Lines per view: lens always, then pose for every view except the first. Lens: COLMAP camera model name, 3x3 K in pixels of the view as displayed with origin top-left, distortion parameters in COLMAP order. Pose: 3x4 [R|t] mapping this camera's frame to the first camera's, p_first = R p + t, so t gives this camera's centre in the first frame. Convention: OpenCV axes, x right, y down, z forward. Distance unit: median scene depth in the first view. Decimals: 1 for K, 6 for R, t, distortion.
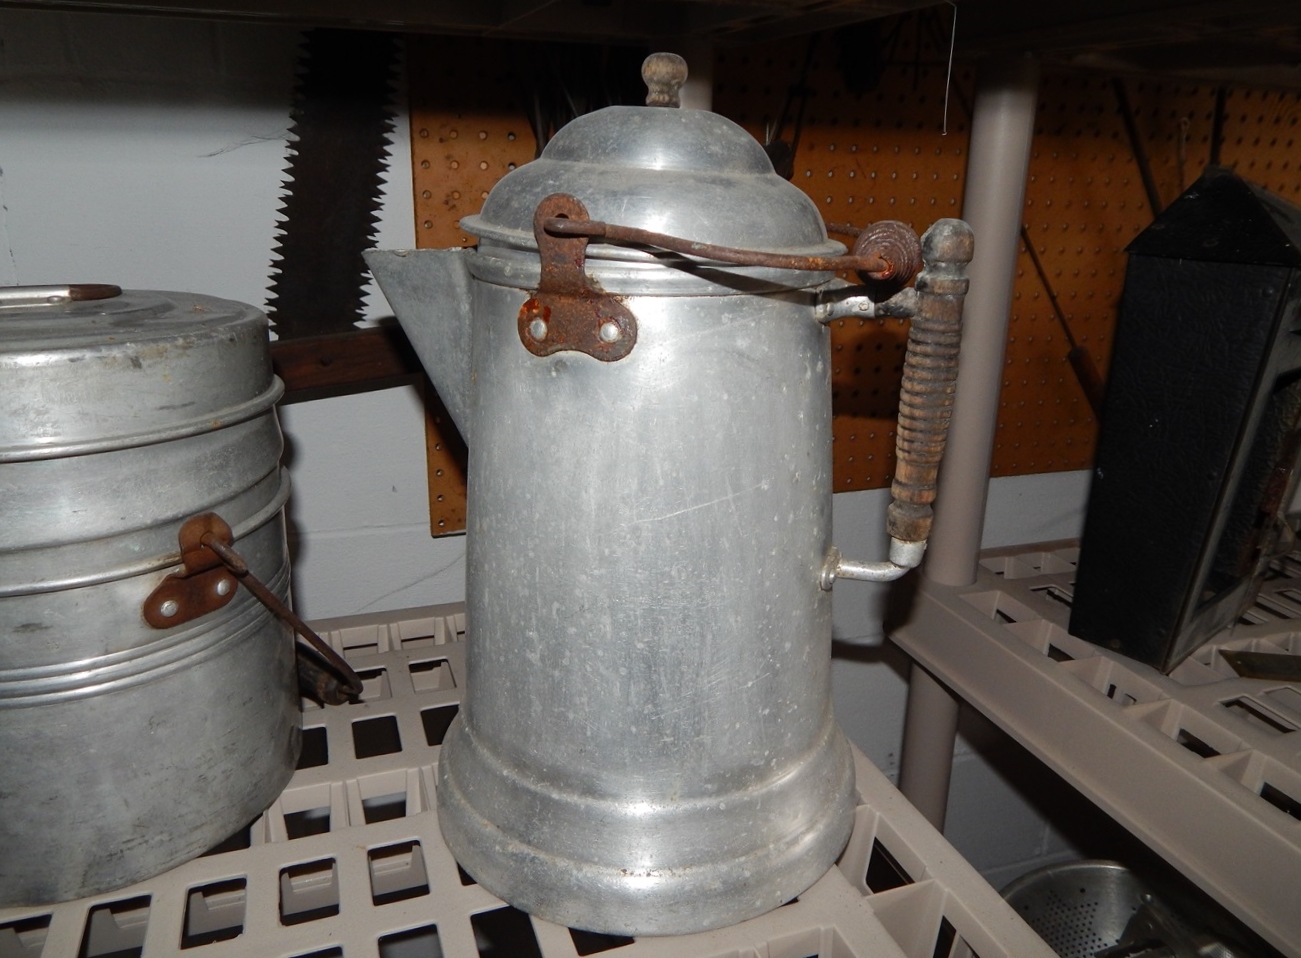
lens RADIAL K [[983.4, 0, 656.0], [0, 983.4, 479.0], [0, 0, 1]] dist [0.011624, -0.014377]
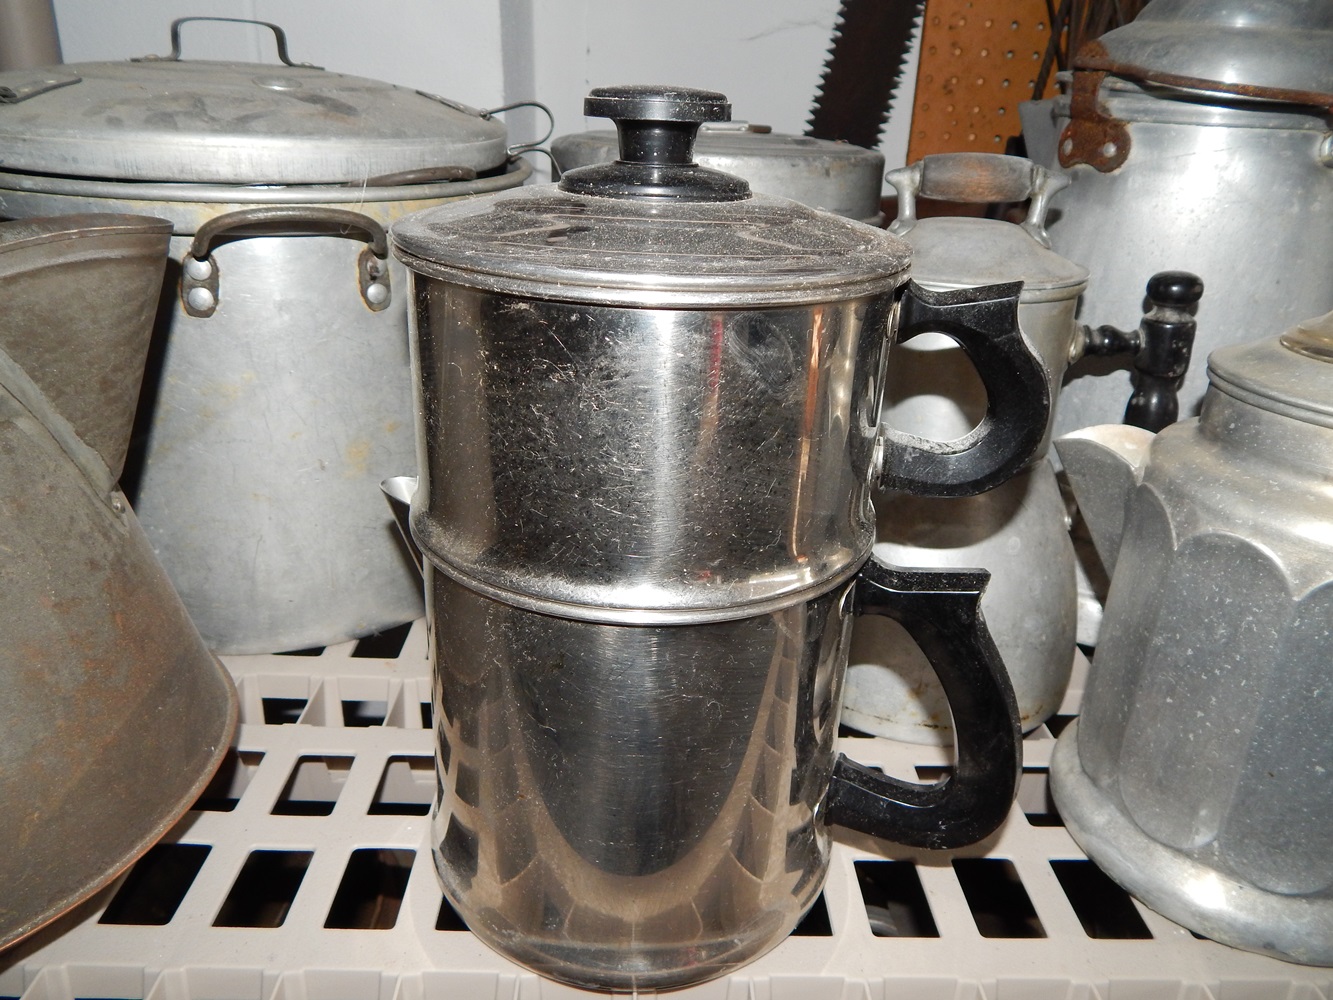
lens RADIAL K [[1007.6, 0, 672.2], [0, 1007.6, 498.3], [0, 0, 1]] dist [0.011624, -0.014377]
pose [[0.949624, 0.137711, -0.281513, -0.264833], [-0.114406, 0.988619, 0.097689, 0.199024], [0.291762, -0.060561, 0.954572, -0.377873]]
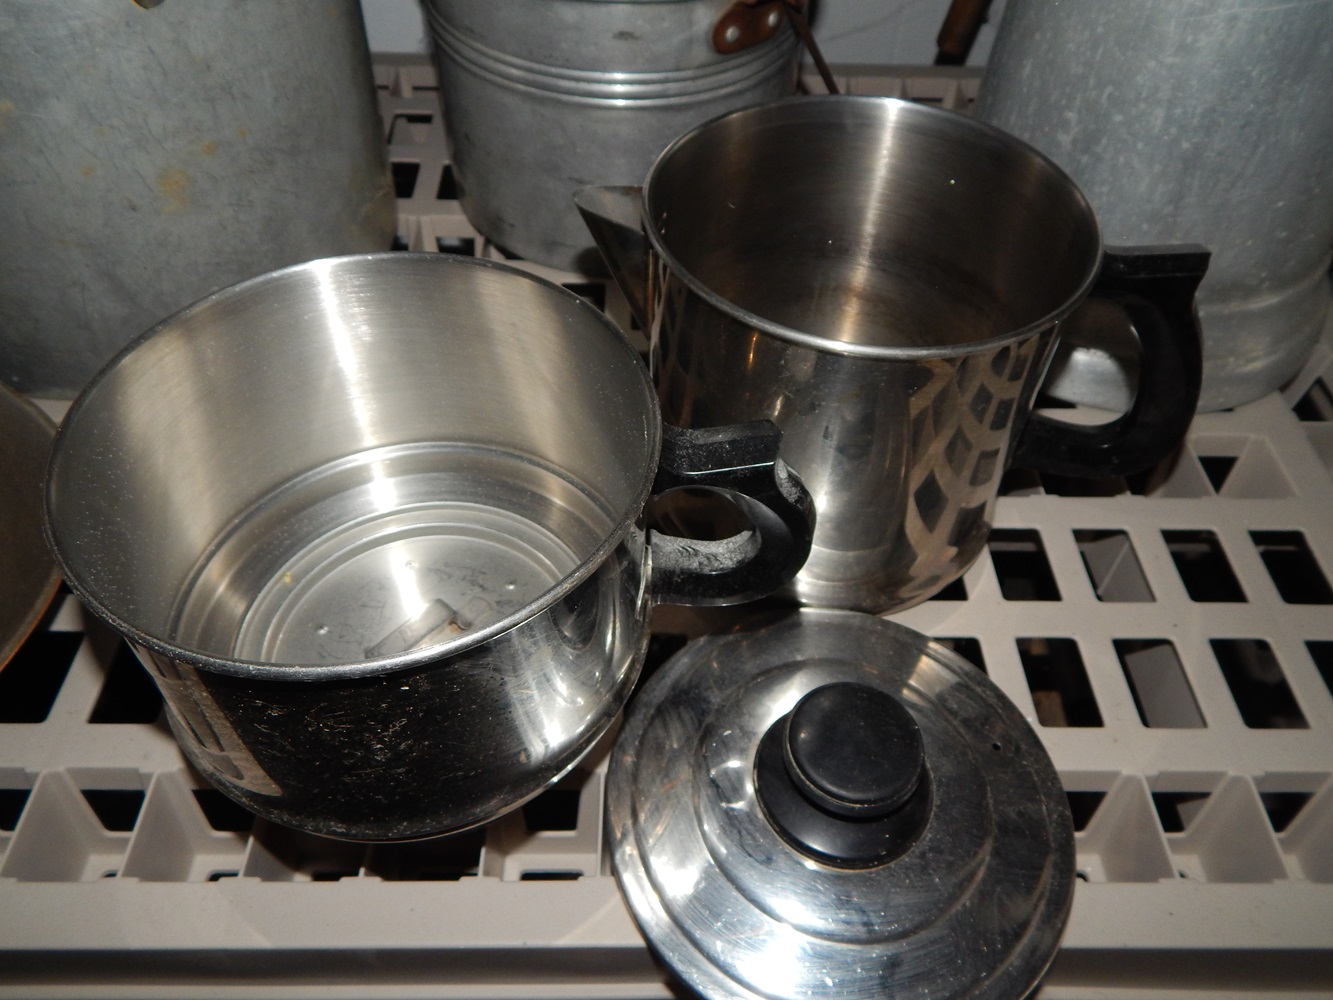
lens RADIAL K [[1007.6, 0, 673.0], [0, 1007.6, 498.2], [0, 0, 1]] dist [0.011624, -0.014377]
pose [[0.946351, 0.246213, -0.209283, -0.201269], [-0.106917, 0.849749, 0.516232, -0.000530], [0.304941, -0.466160, 0.830485, -0.177524]]
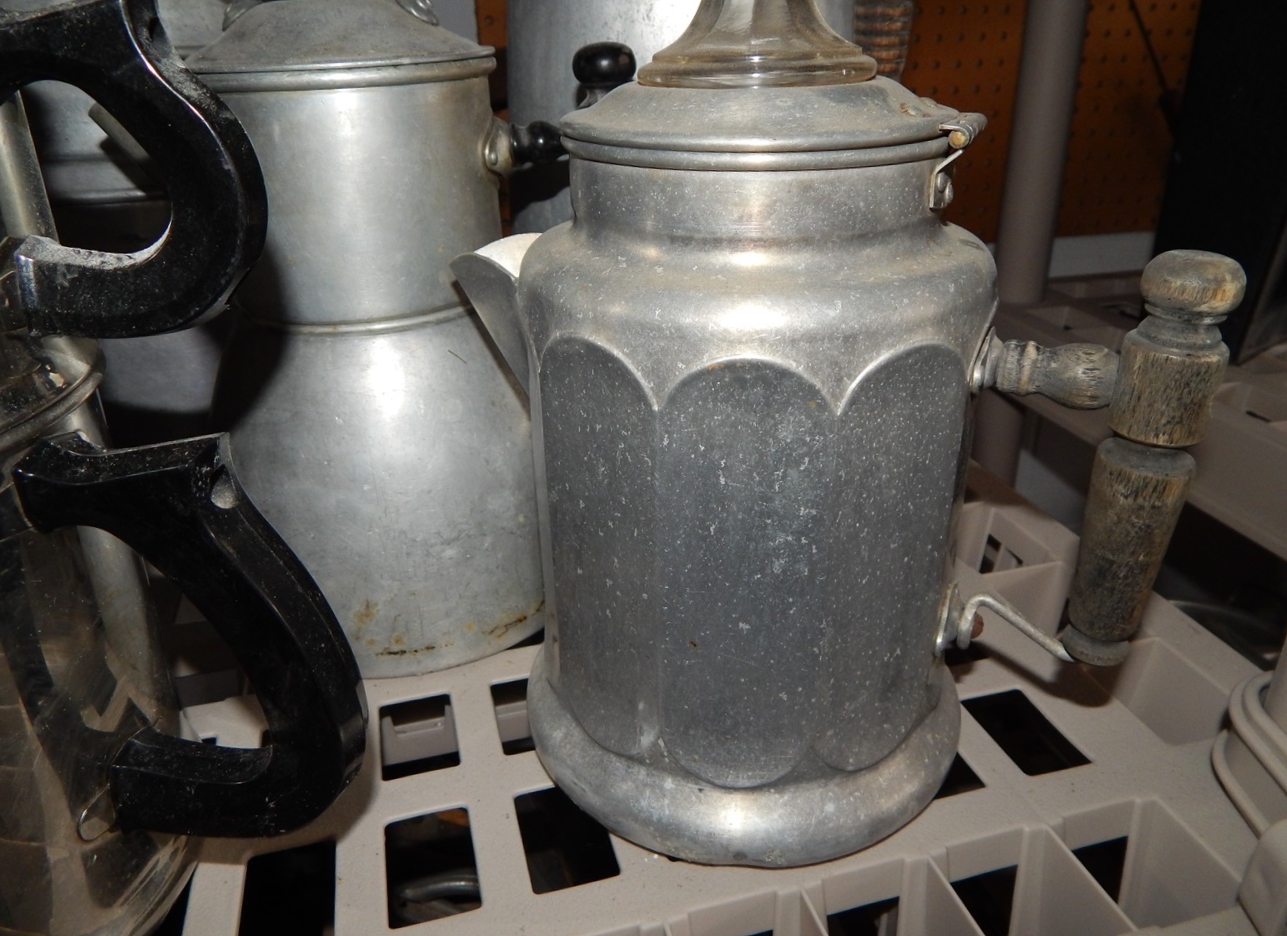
lens RADIAL K [[989.8, 0, 649.0], [0, 989.8, 469.5], [0, 0, 1]] dist [0.013670, -0.020183]
pose [[0.996688, -0.006002, -0.081099, 0.020719], [0.016513, 0.991434, 0.129562, 0.257582], [0.079627, -0.130472, 0.988249, -0.062098]]
